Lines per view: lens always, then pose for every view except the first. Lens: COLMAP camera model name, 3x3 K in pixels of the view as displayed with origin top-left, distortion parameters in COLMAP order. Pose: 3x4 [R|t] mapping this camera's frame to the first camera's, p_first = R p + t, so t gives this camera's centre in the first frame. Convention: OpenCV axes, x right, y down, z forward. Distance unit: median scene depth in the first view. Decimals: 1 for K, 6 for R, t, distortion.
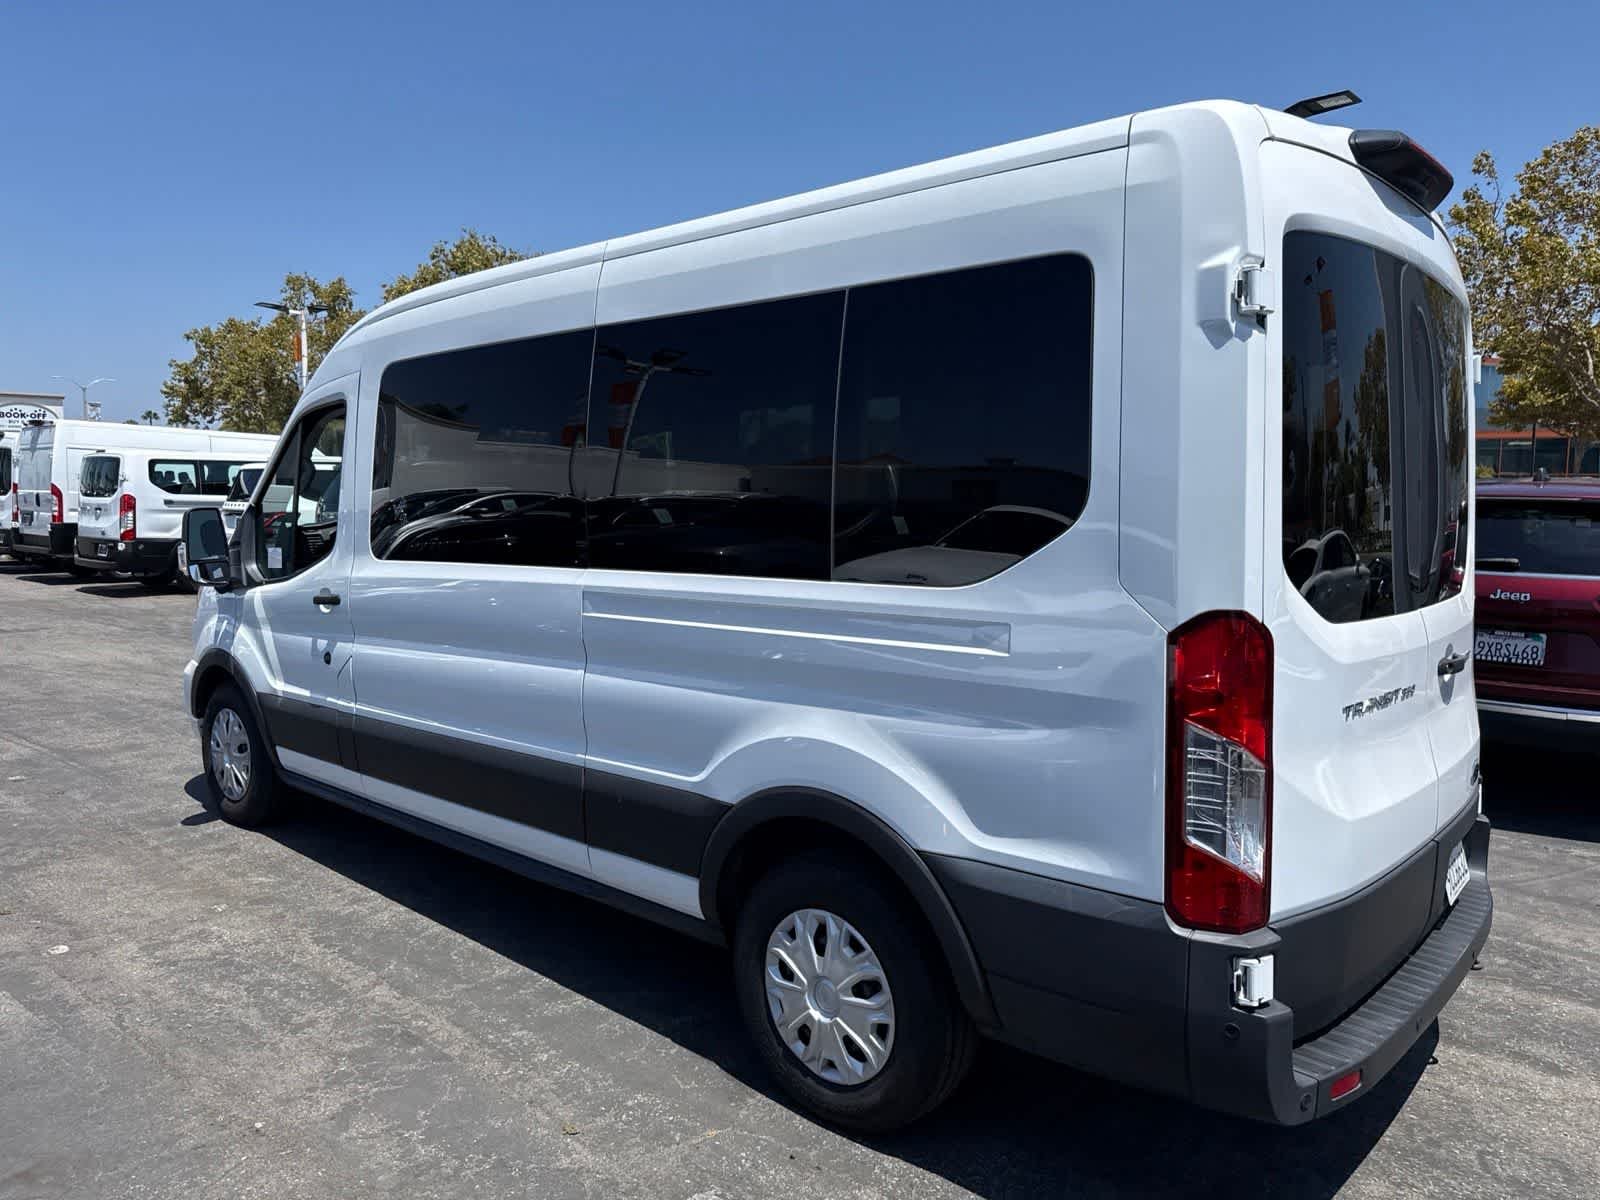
lens RADIAL K [[1133.8, 0, 798.0], [0, 1133.8, 600.4], [0, 0, 1]] dist [0.028111, -0.032815]
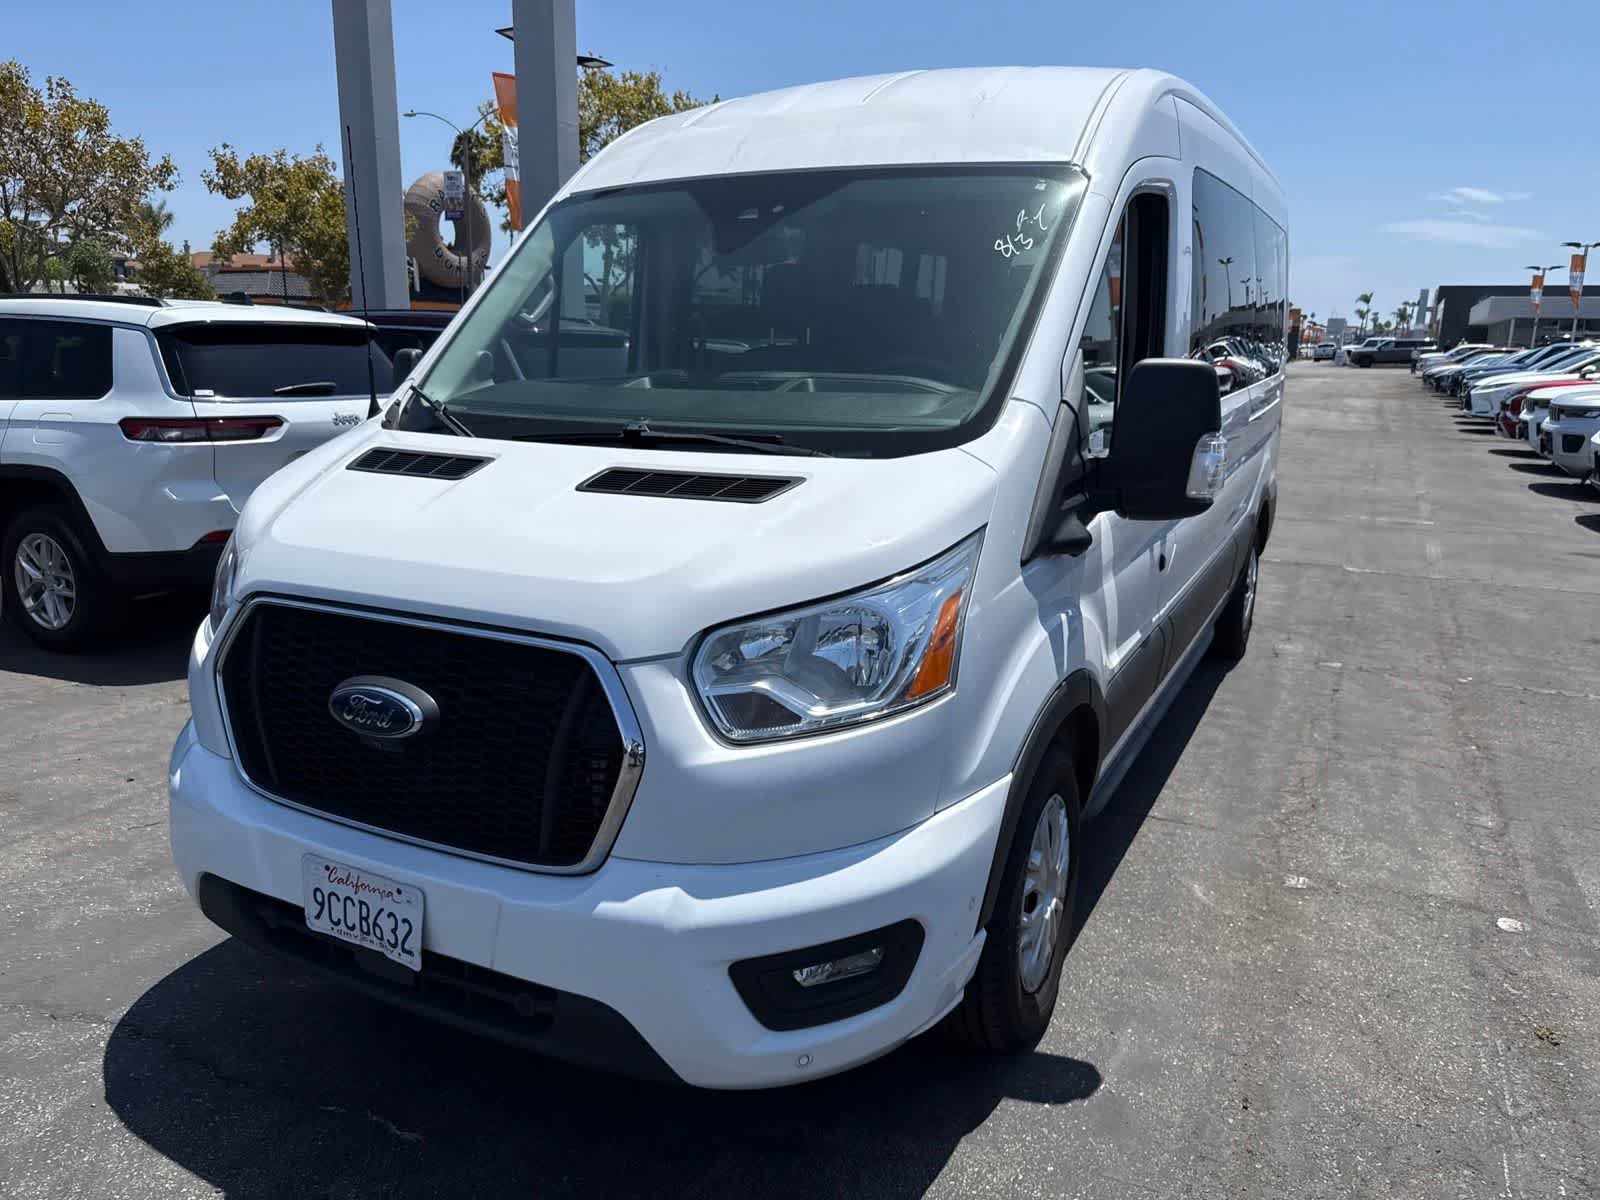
lens RADIAL K [[1133.8, 0, 806.4], [0, 1133.8, 606.1], [0, 0, 1]] dist [0.028111, -0.032815]
pose [[-0.252447, -0.231747, 0.939449, -1.419546], [0.084026, 0.961977, 0.259884, -0.176794], [-0.963955, 0.144545, -0.223376, 1.878276]]
